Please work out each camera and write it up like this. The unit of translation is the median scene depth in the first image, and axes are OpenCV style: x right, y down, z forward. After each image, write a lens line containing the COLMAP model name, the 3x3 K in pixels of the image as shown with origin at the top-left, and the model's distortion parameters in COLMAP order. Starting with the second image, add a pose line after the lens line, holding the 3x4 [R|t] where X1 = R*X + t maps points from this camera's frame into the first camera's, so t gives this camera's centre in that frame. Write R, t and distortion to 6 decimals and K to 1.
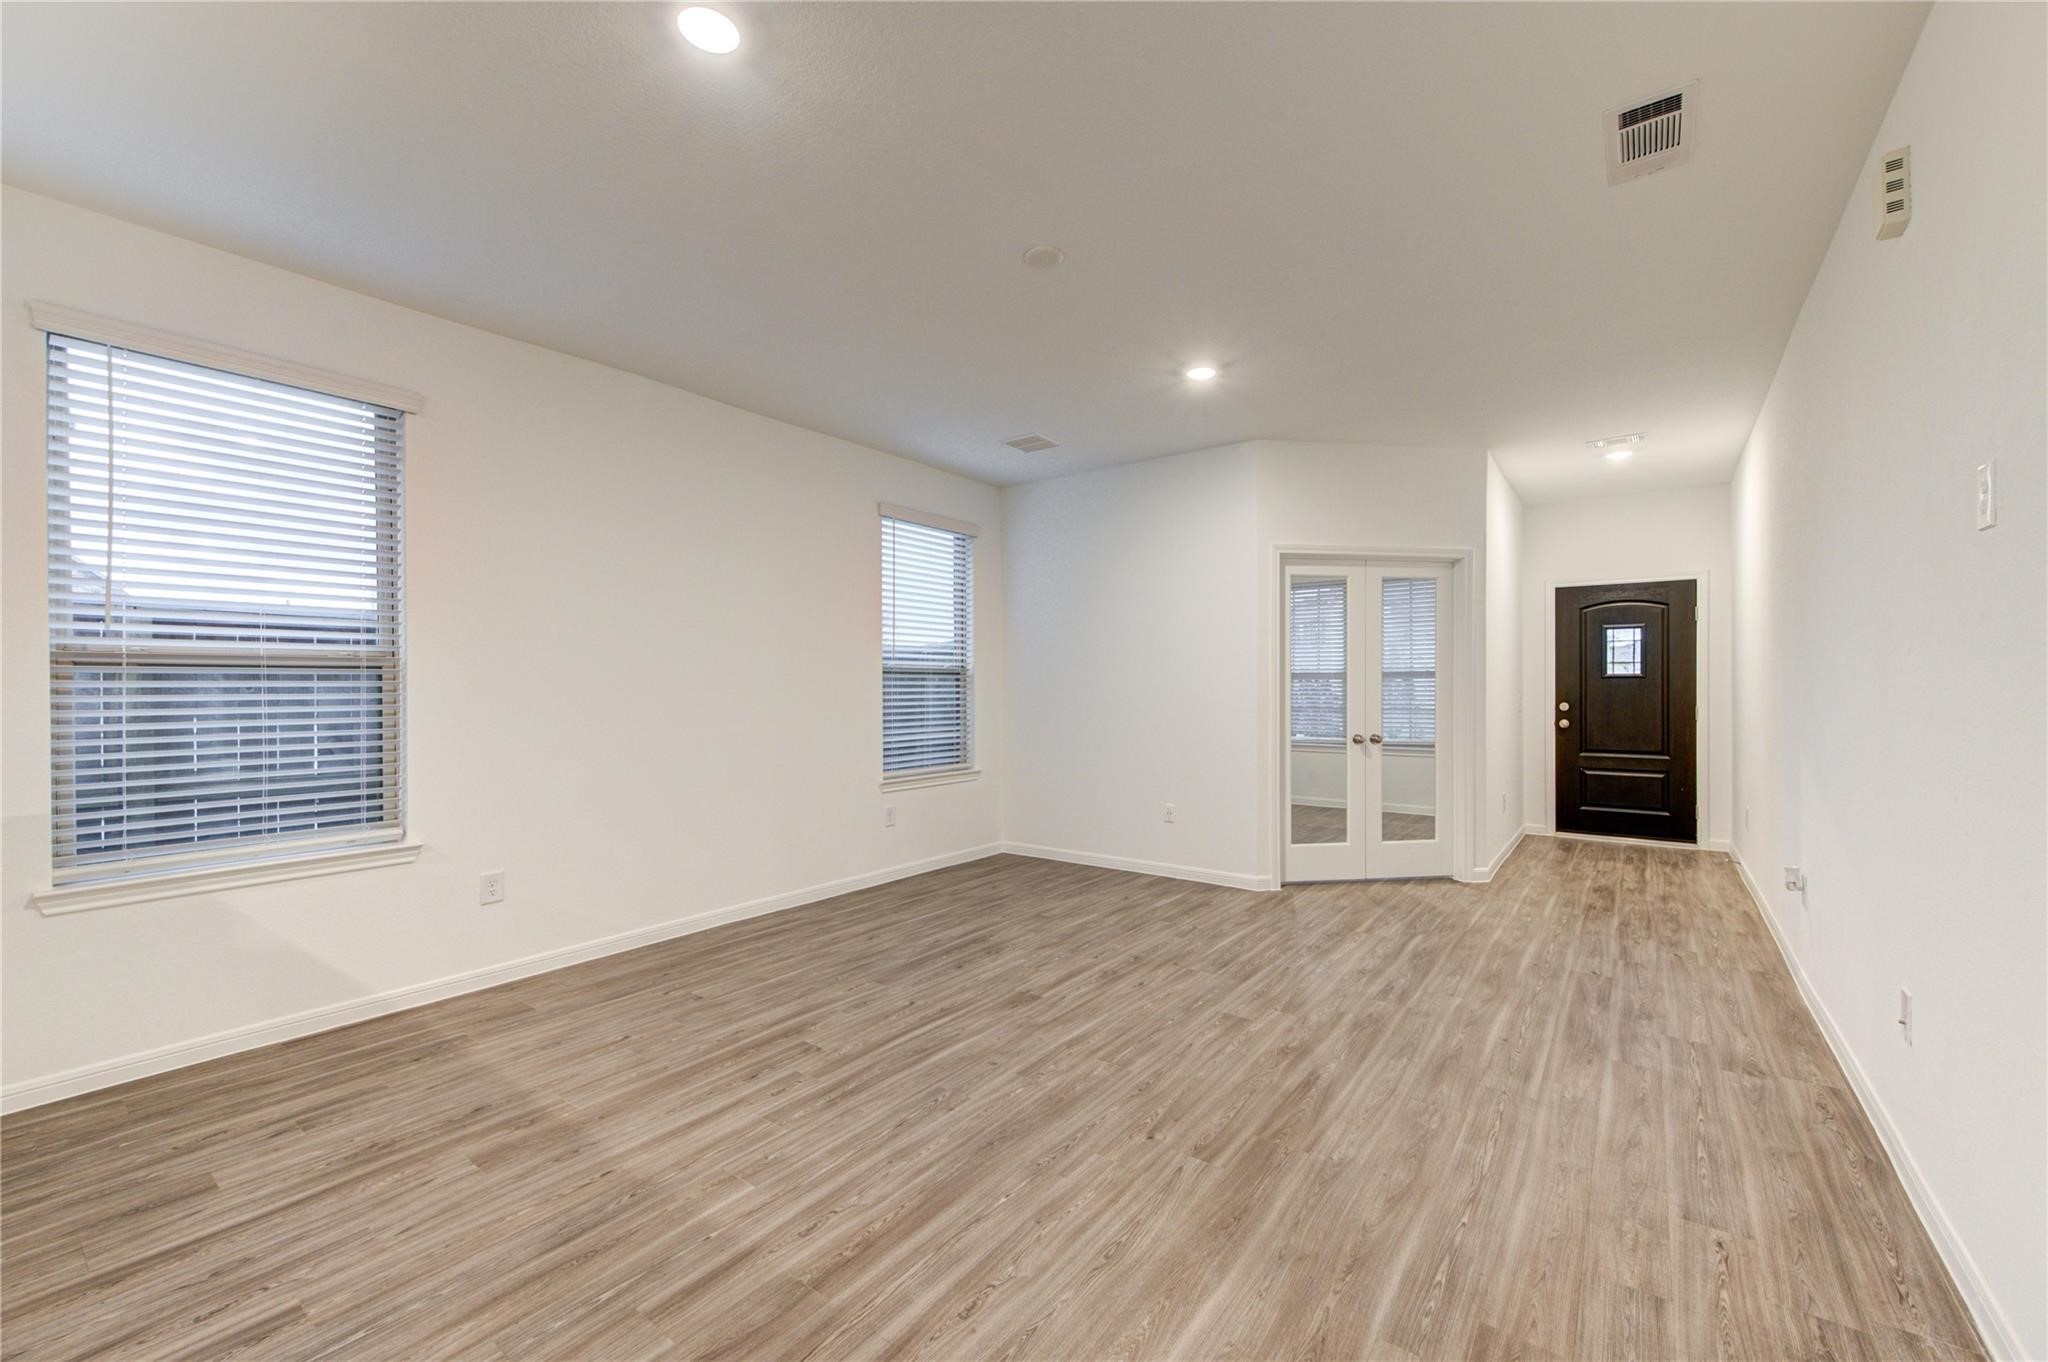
lens RADIAL K [[817.0, 0, 1027.5], [0, 817.0, 684.0], [0, 0, 1]] dist [0.002167, -0.000181]
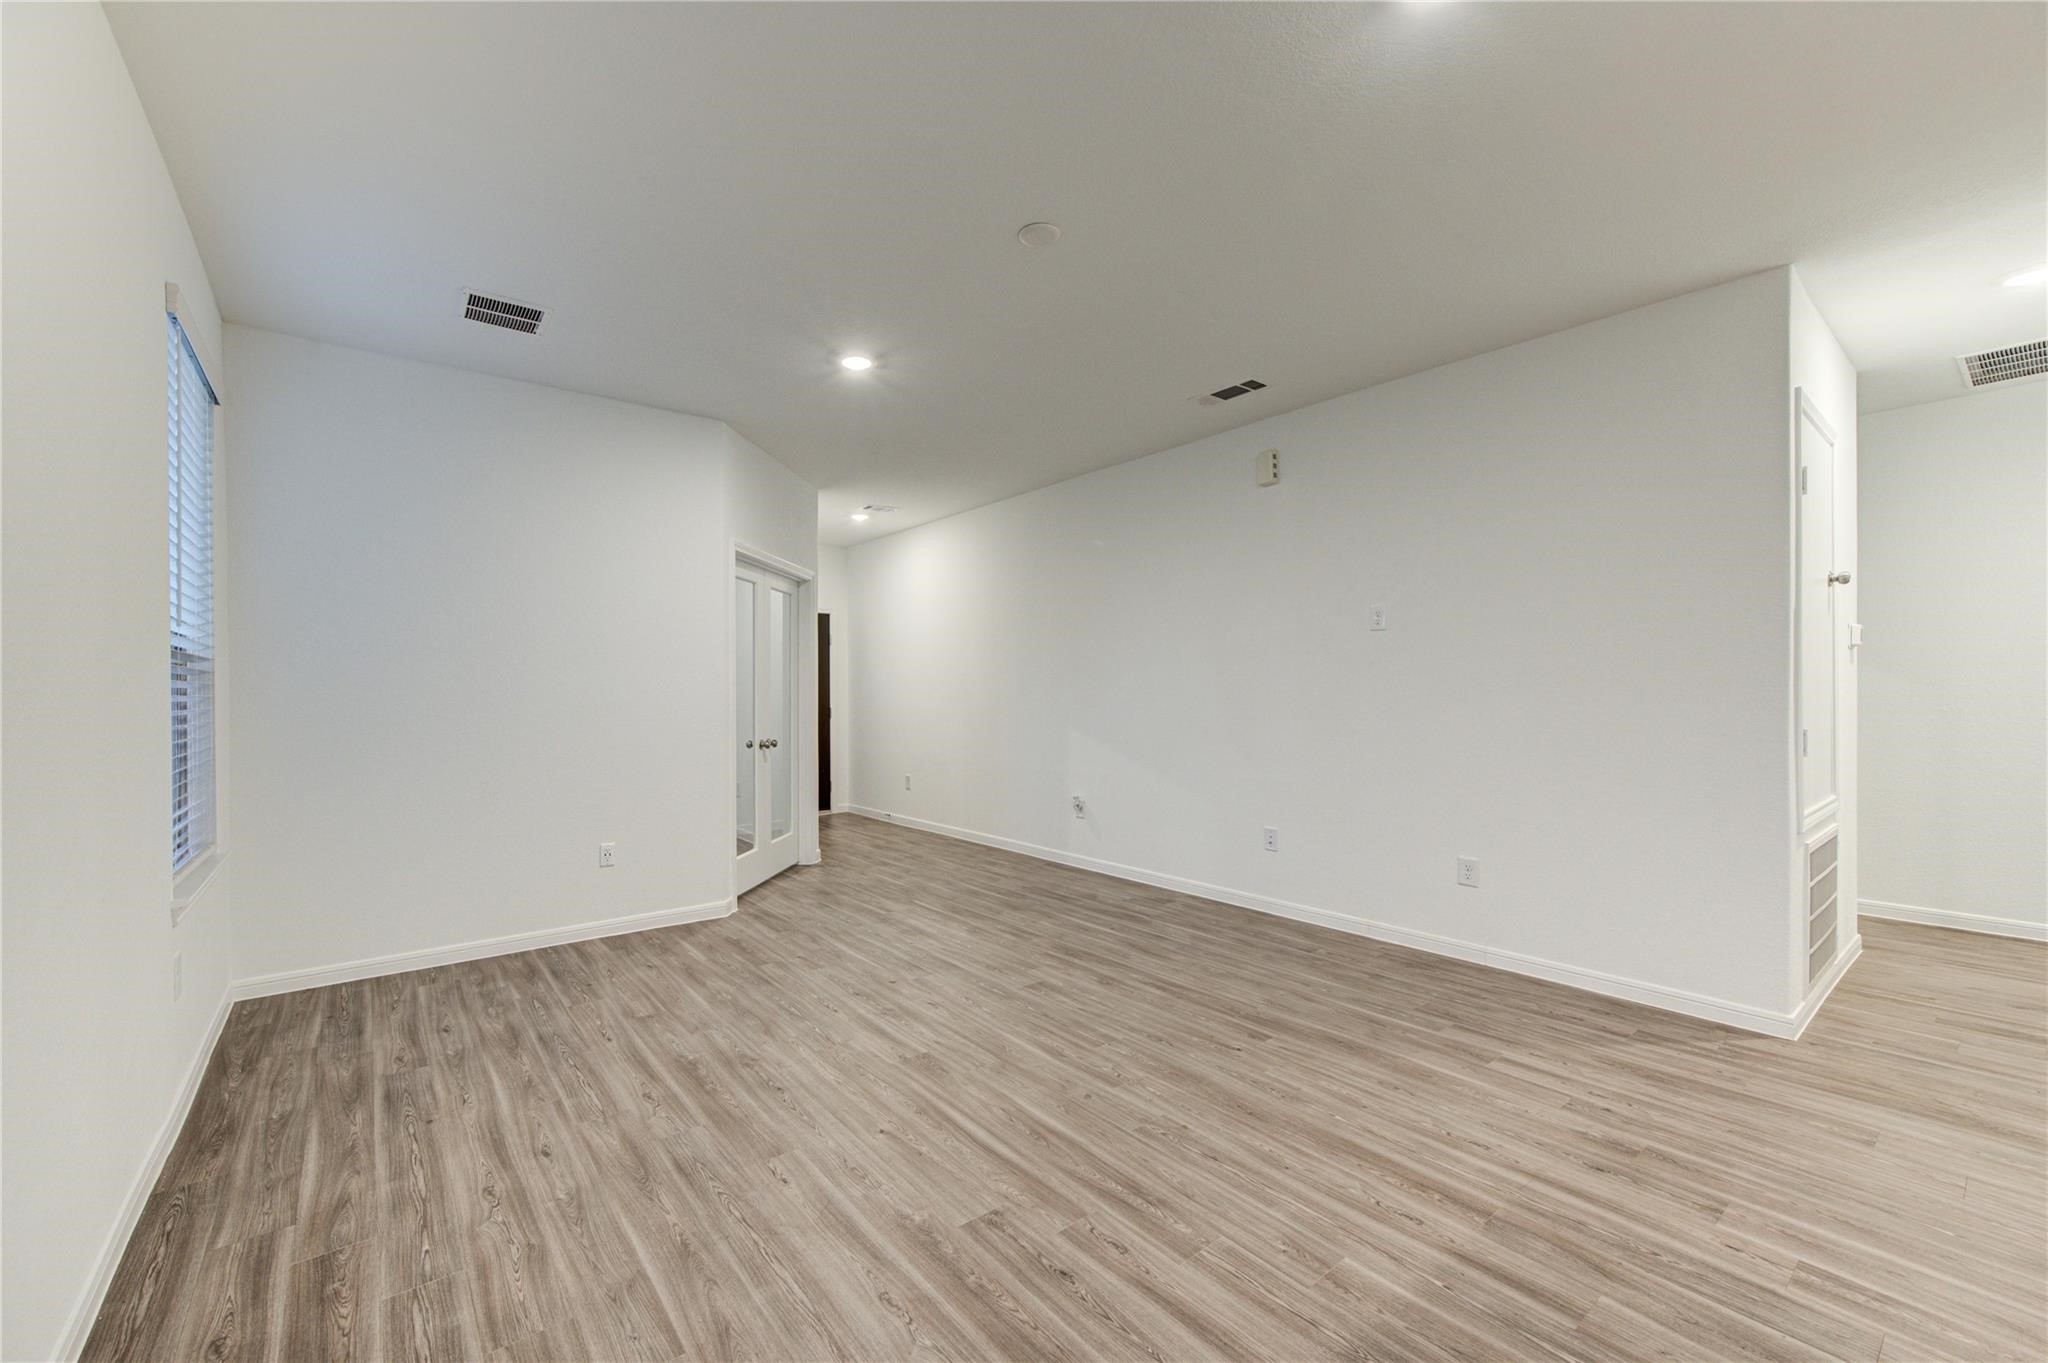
lens RADIAL K [[817.0, 0, 1019.6], [0, 817.0, 683.2], [0, 0, 1]] dist [0.002167, -0.000181]
pose [[0.259463, 0.011404, 0.965686, -0.860759], [0.000410, 0.999929, -0.011919, 0.007732], [-0.965753, 0.003488, 0.259440, 0.747535]]
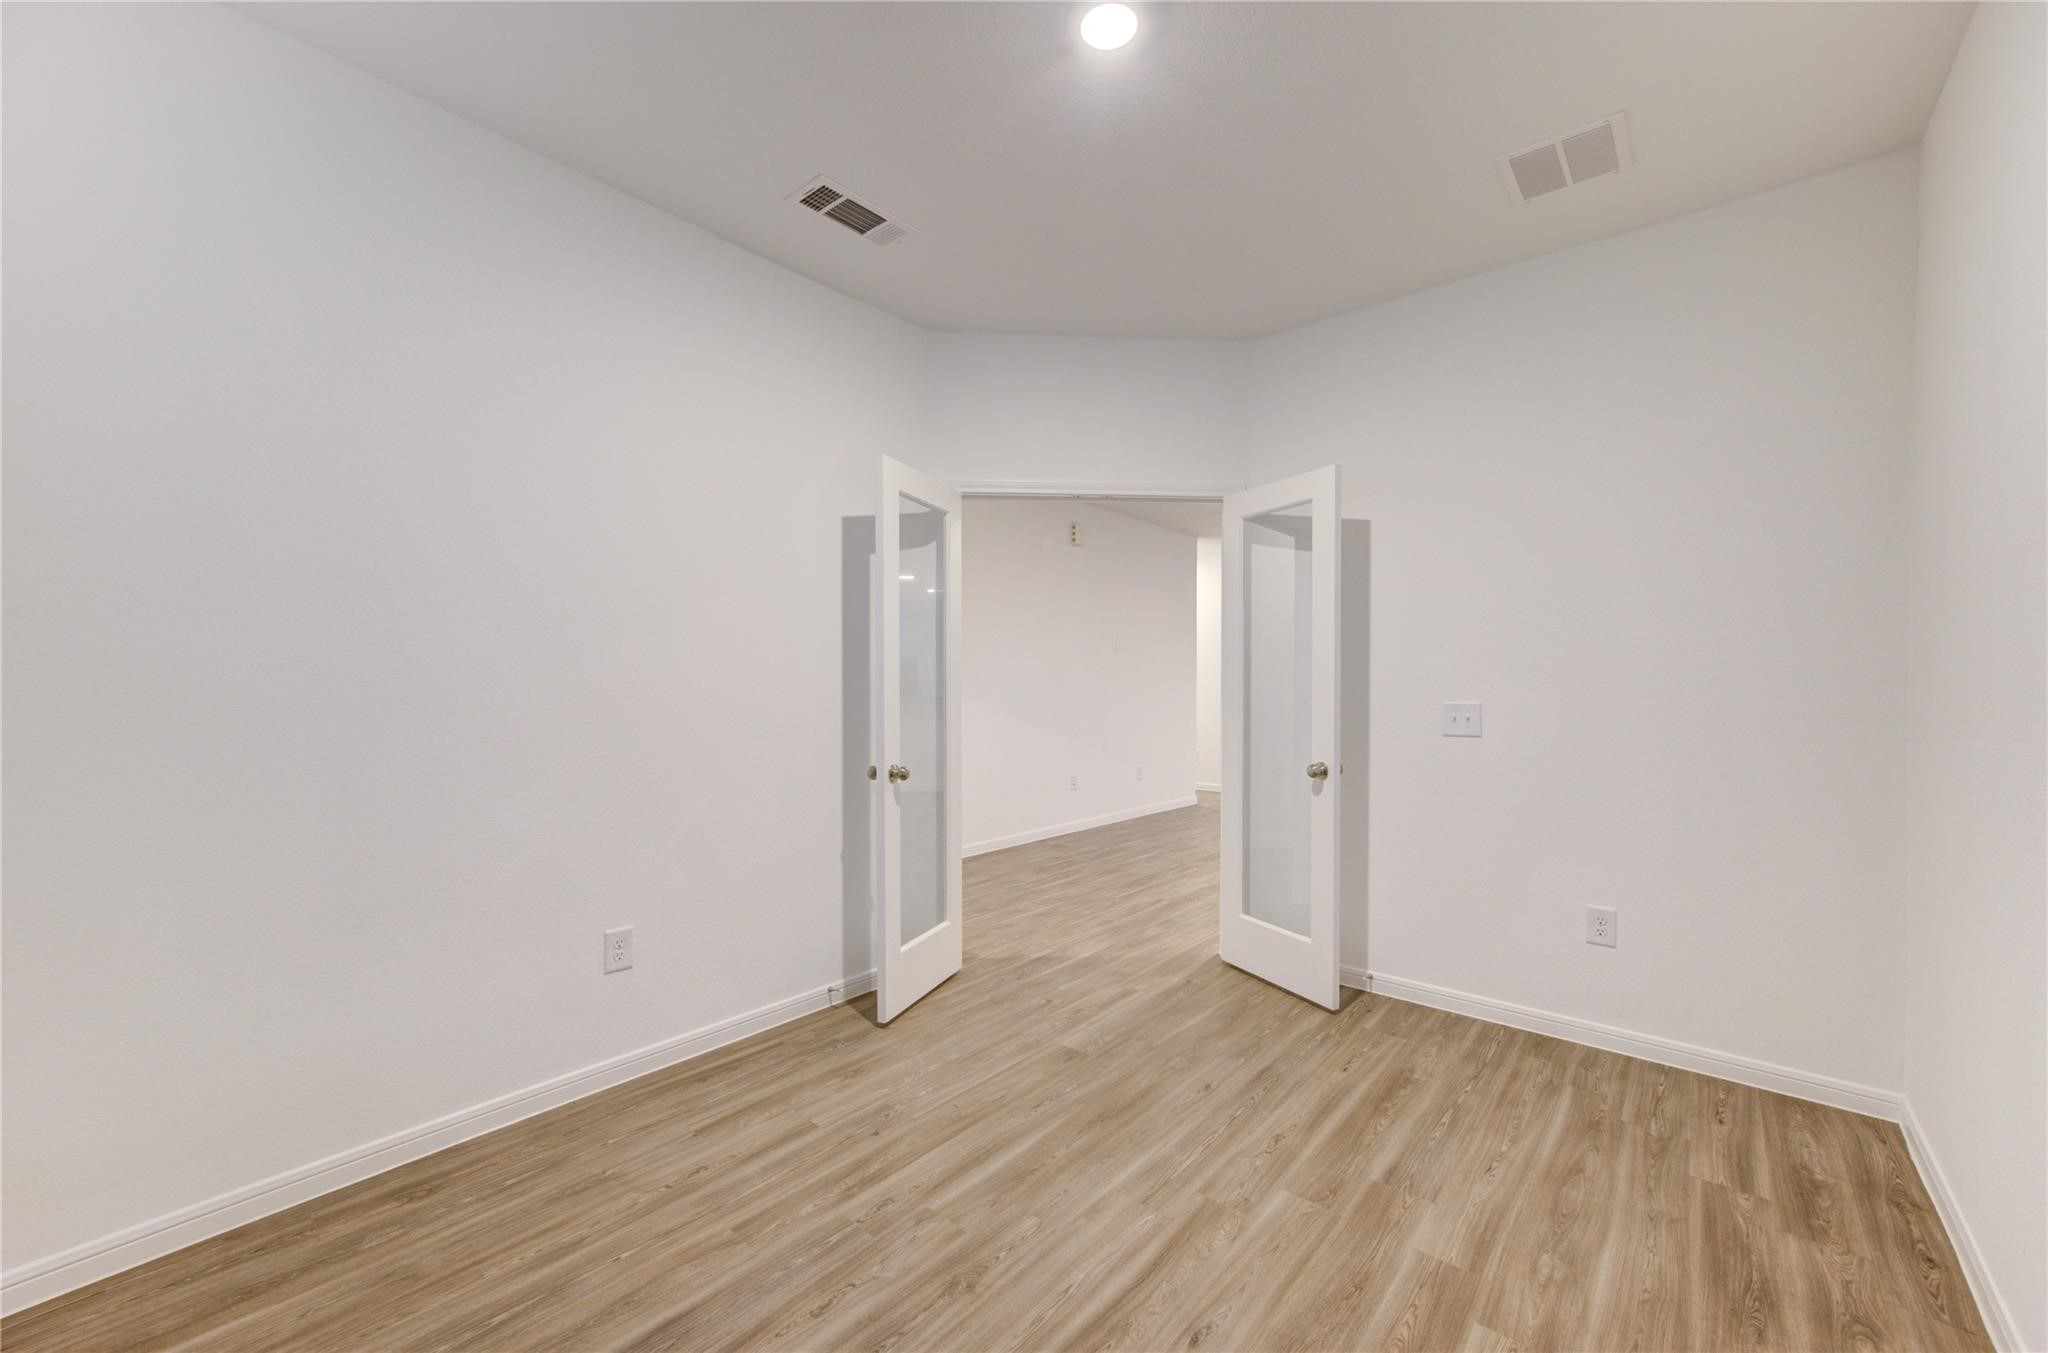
lens RADIAL K [[817.0, 0, 1019.6], [0, 817.0, 690.6], [0, 0, 1]] dist [0.002167, -0.000181]
pose [[-0.998150, -0.010788, 0.059829, 0.751432], [-0.010793, 0.999942, 0.000242, 0.035639], [-0.059828, -0.000404, -0.998209, 2.913771]]
